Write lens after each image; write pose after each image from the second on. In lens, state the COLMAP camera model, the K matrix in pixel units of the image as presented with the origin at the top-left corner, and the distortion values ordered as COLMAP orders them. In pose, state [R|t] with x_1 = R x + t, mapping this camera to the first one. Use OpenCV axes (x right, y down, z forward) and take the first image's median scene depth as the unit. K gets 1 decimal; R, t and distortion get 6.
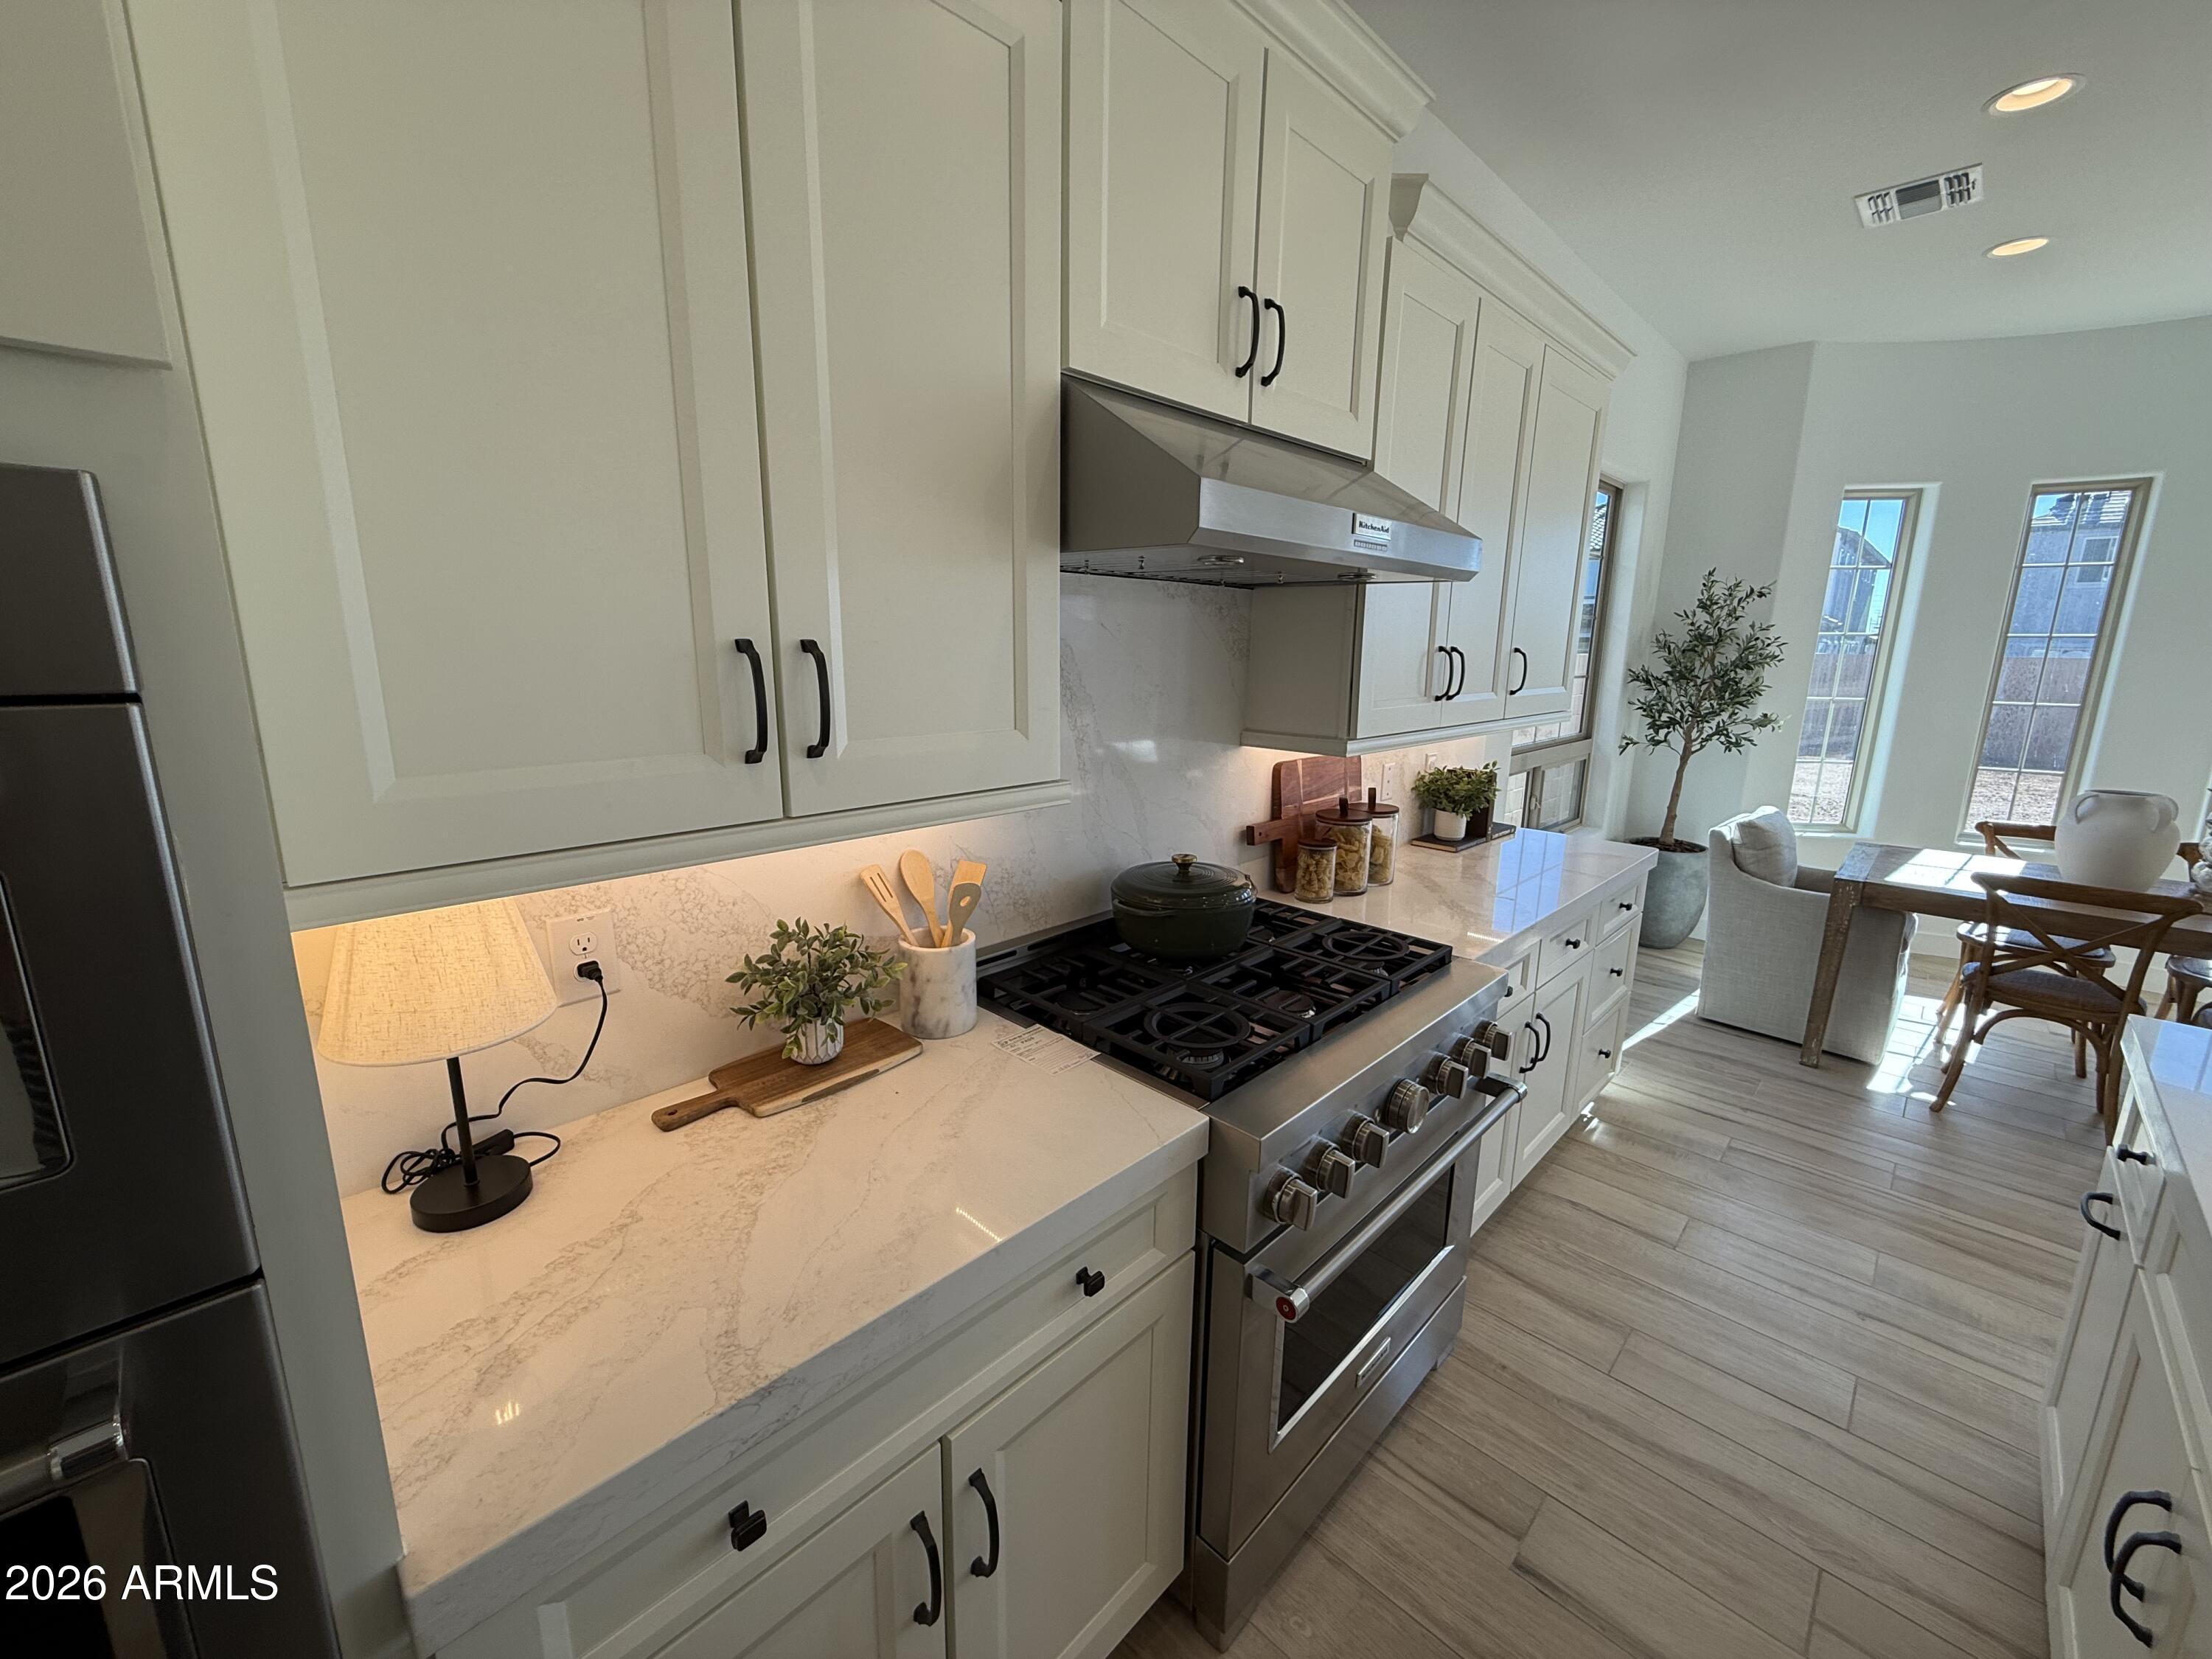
lens RADIAL K [[884.6, 0, 1100.8], [0, 884.6, 827.5], [0, 0, 1]] dist [-0.000110, 0.000186]
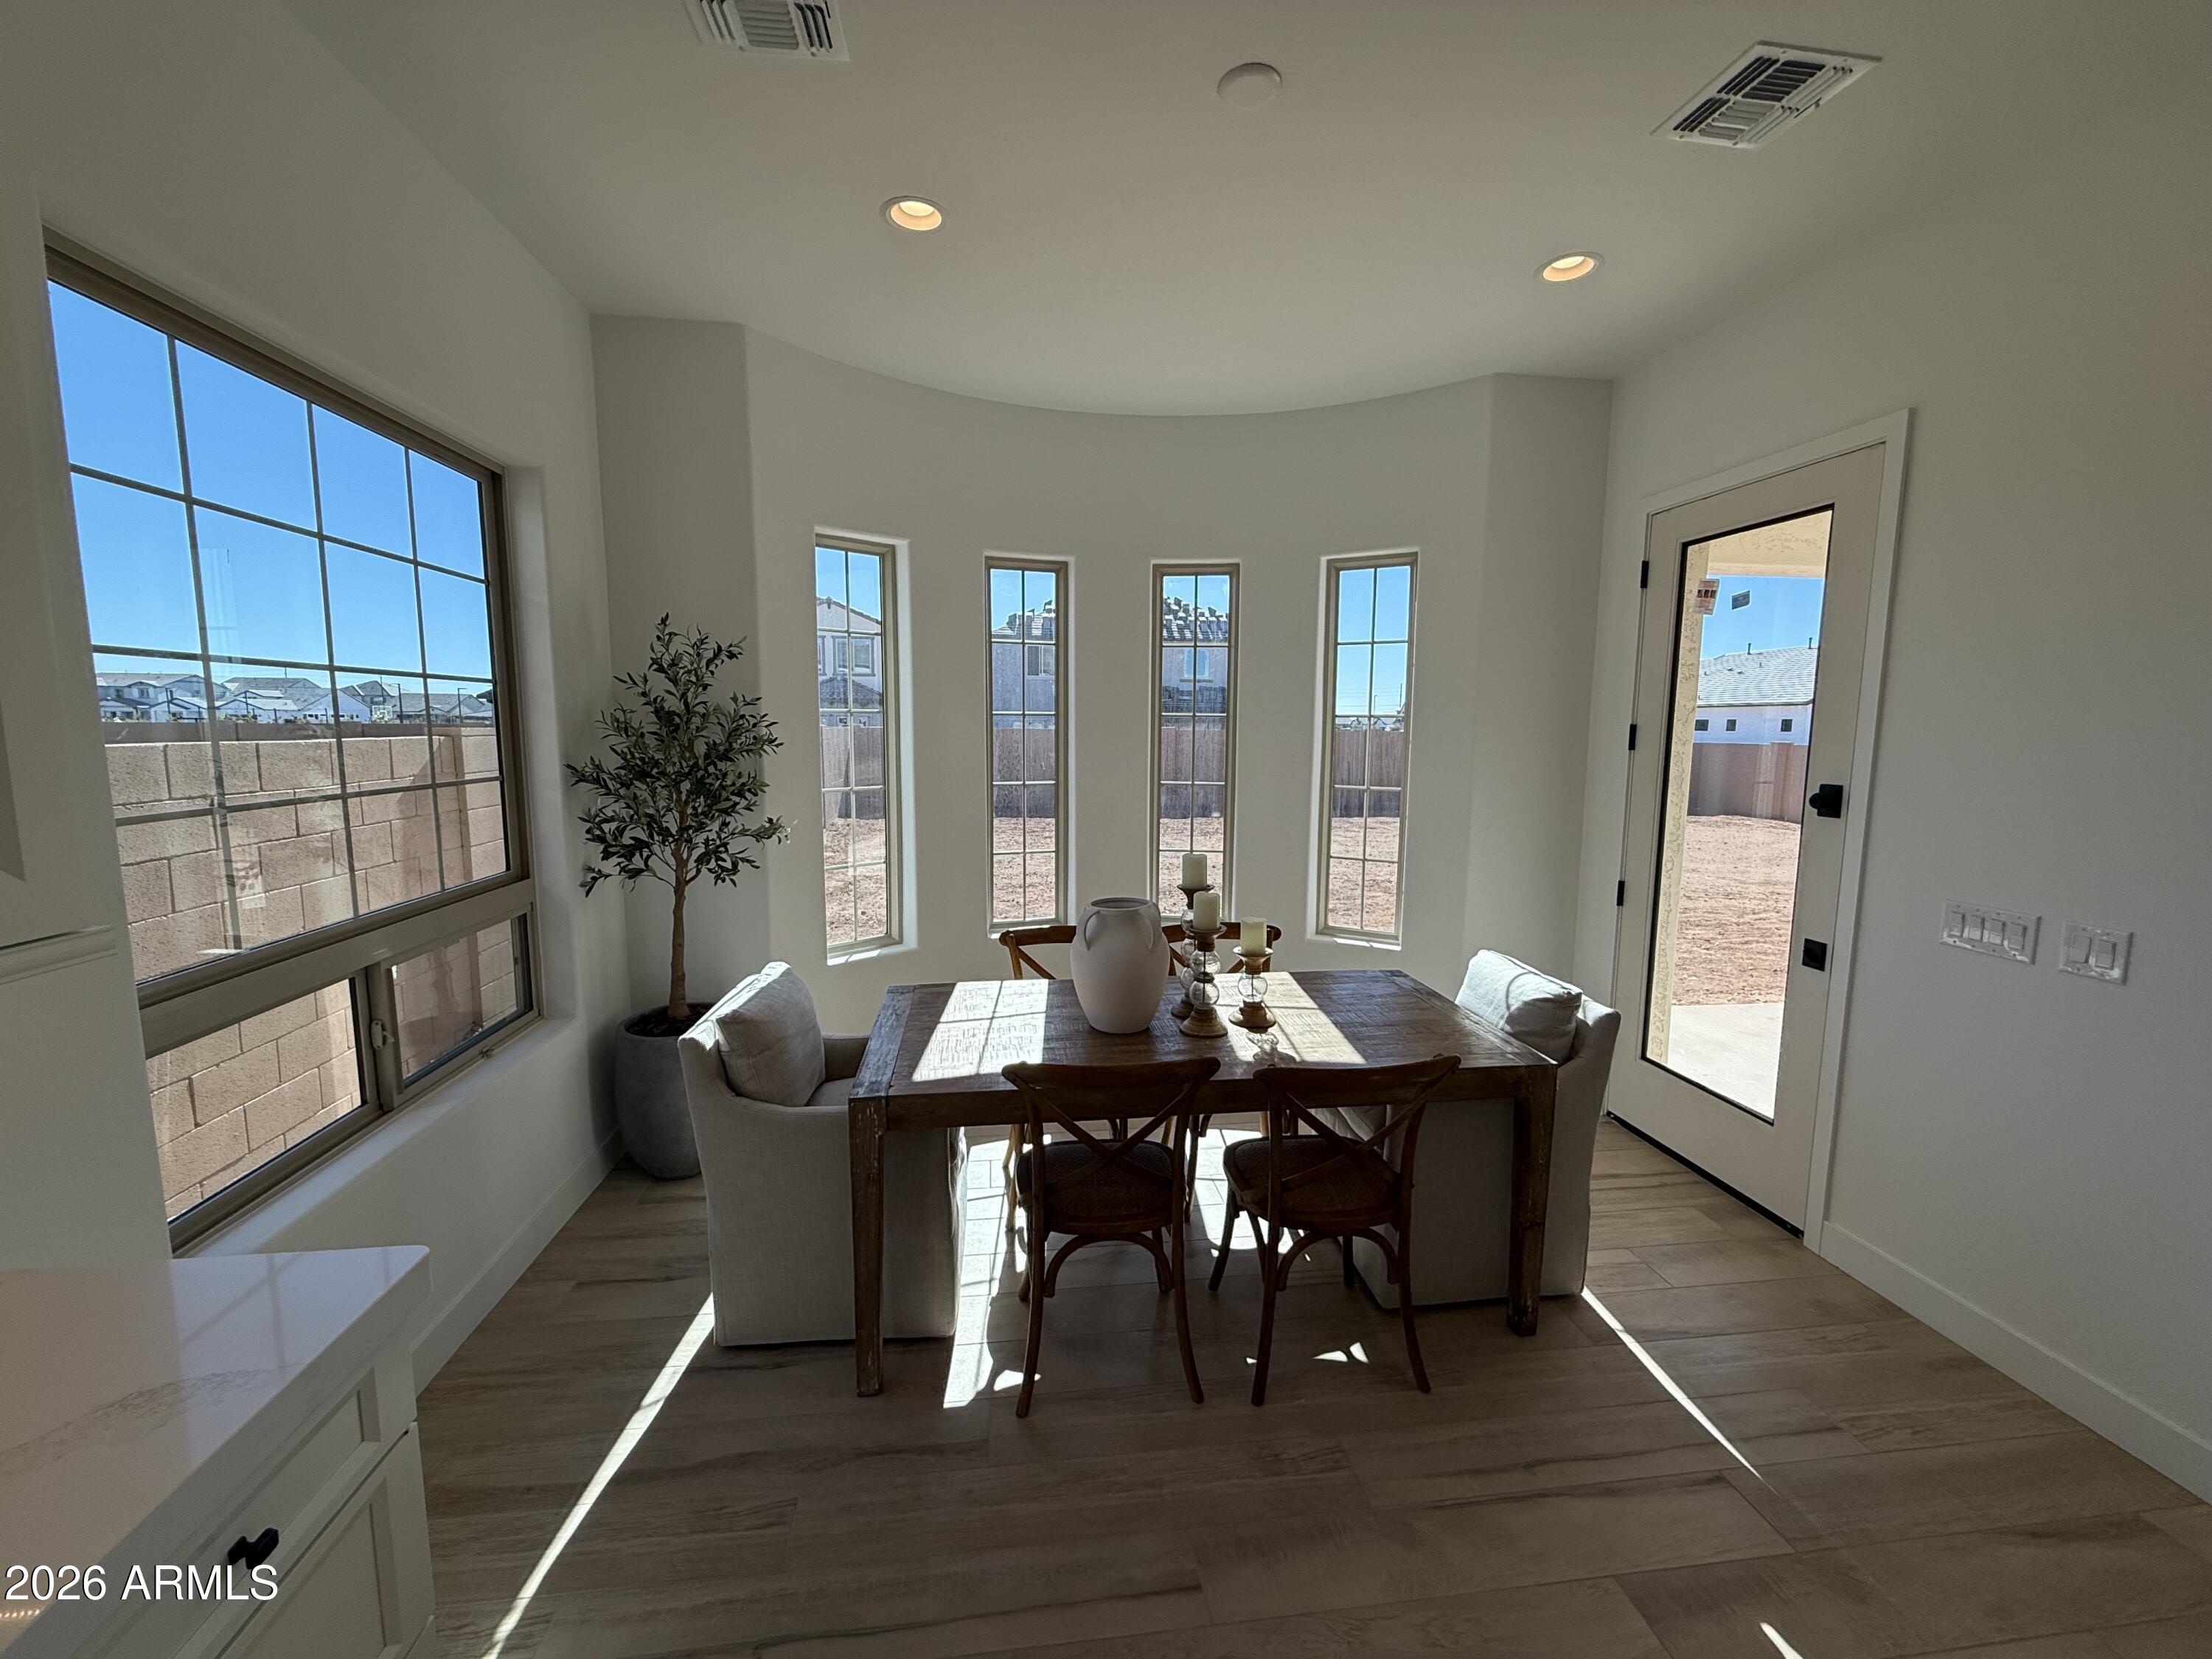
lens RADIAL K [[884.6, 0, 1106.3], [0, 884.6, 829.3], [0, 0, 1]] dist [-0.000110, 0.000186]
pose [[0.616799, -0.099085, 0.780859, 0.355993], [0.161708, 0.986835, -0.002510, -0.073799], [-0.770331, 0.127819, 0.624702, 0.337287]]
